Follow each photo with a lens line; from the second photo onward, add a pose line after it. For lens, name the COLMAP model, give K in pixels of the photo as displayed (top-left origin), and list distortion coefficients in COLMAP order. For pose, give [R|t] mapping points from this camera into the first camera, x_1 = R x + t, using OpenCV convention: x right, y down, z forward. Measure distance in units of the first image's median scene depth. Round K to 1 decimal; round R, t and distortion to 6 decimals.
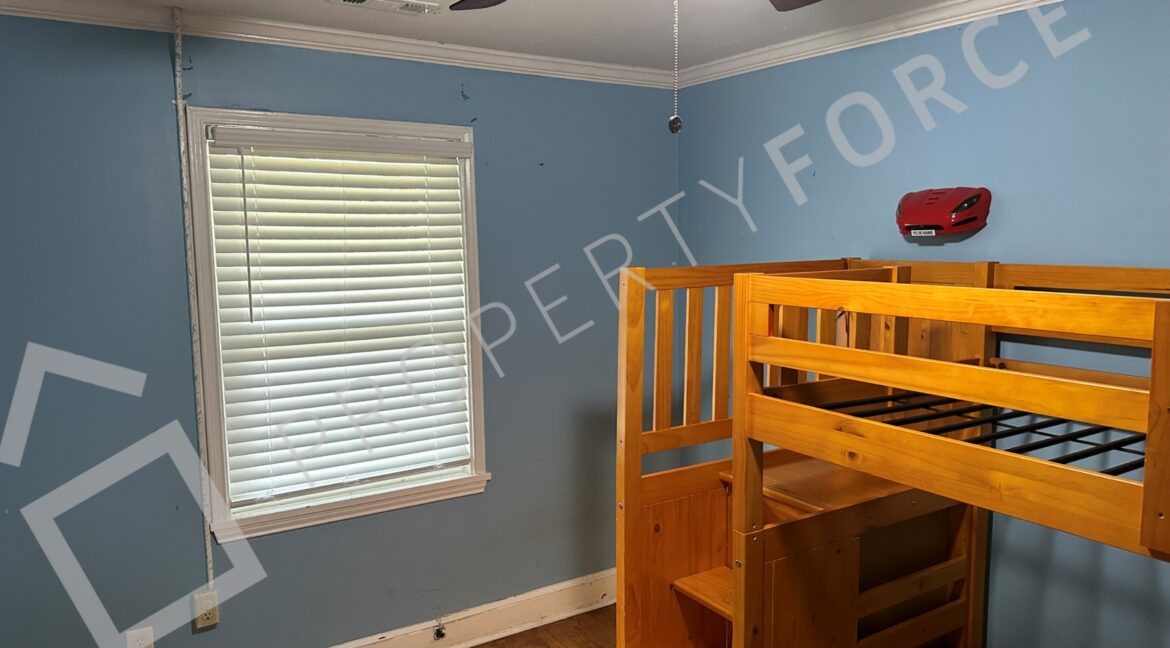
lens RADIAL K [[850.9, 0, 613.7], [0, 850.9, 329.8], [0, 0, 1]] dist [0.009251, -0.001068]
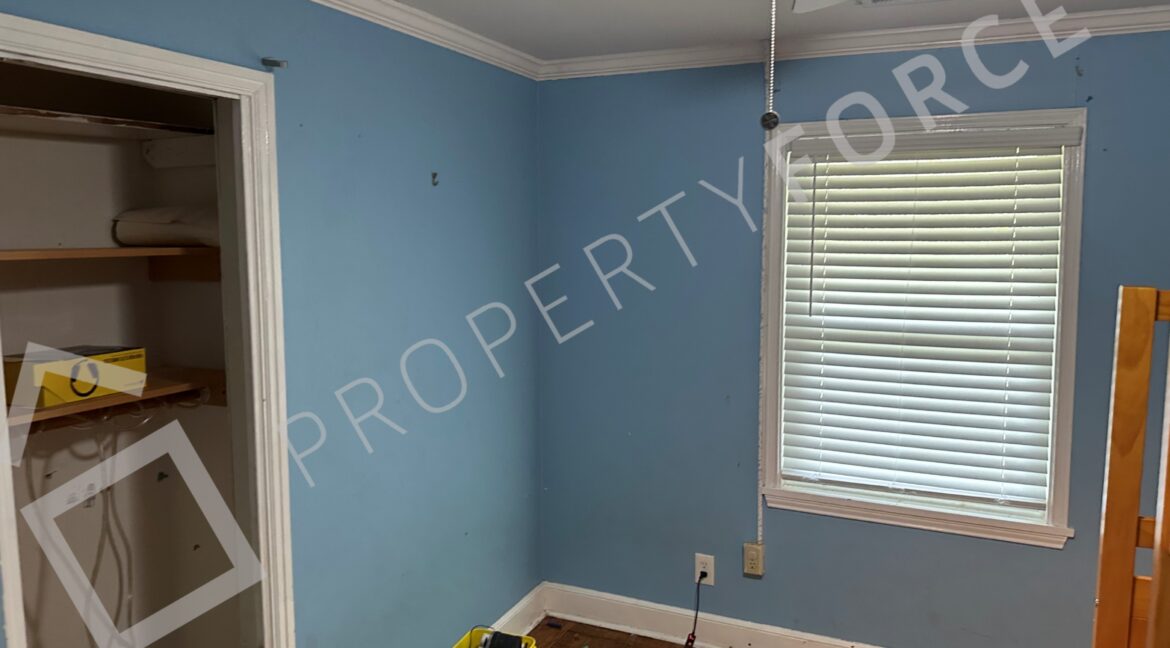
lens RADIAL K [[809.4, 0, 585.0], [0, 809.4, 324.0], [0, 0, 1]] dist [0.005406, -0.003448]
pose [[0.501921, 0.101316, -0.858959, 0.308178], [-0.104630, 0.992935, 0.055979, -0.025550], [0.858562, 0.061775, 0.508975, 0.216414]]
